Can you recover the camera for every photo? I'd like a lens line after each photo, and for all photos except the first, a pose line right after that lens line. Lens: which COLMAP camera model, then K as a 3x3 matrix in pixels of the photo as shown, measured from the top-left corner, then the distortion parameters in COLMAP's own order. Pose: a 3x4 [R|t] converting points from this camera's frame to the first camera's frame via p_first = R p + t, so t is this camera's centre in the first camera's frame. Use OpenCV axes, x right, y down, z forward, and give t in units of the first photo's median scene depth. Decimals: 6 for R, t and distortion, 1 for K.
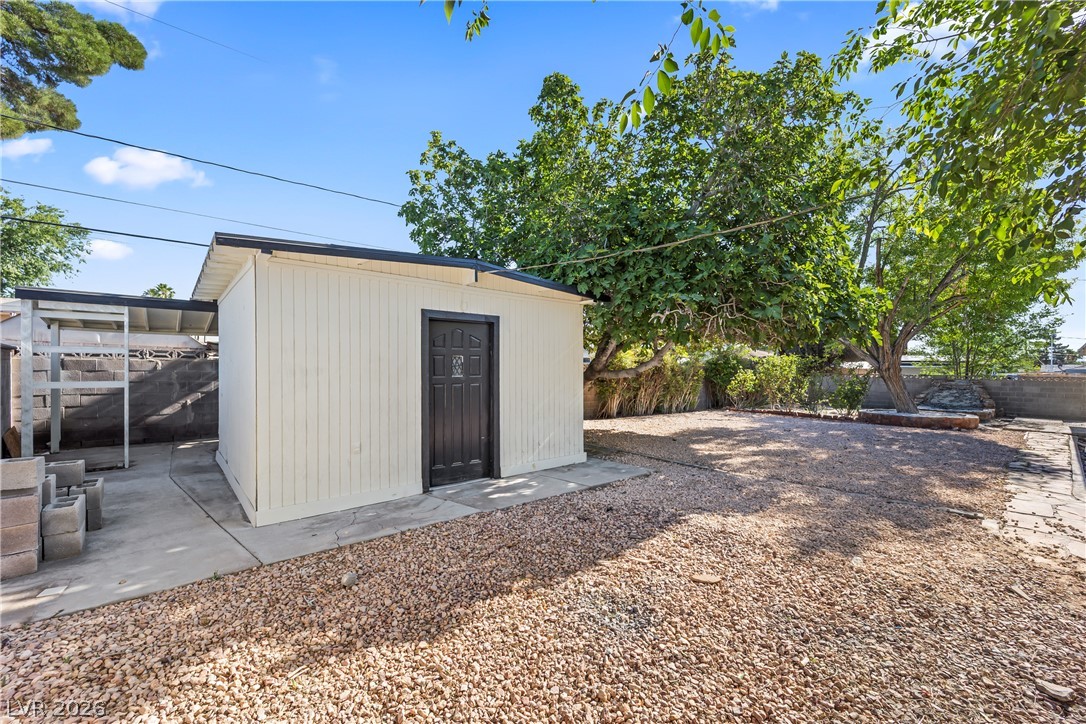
lens RADIAL K [[435.9, 0, 543.0], [0, 435.9, 362.0], [0, 0, 1]] dist [-0.000414, -0.000121]
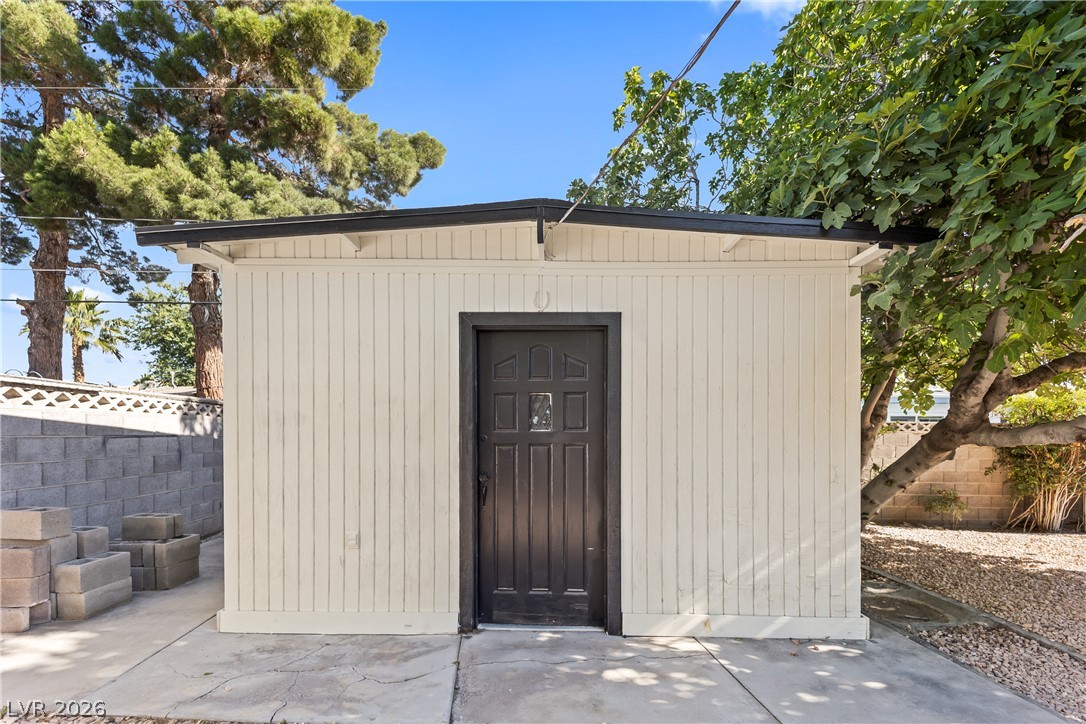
lens RADIAL K [[479.8, 0, 543.6], [0, 479.8, 432.2], [0, 0, 1]] dist [0.002699, -0.000162]
pose [[0.753388, -0.004102, -0.657564, 0.170926], [0.006953, 0.999974, 0.001728, 0.028066], [0.657540, -0.005874, 0.753397, 0.457481]]
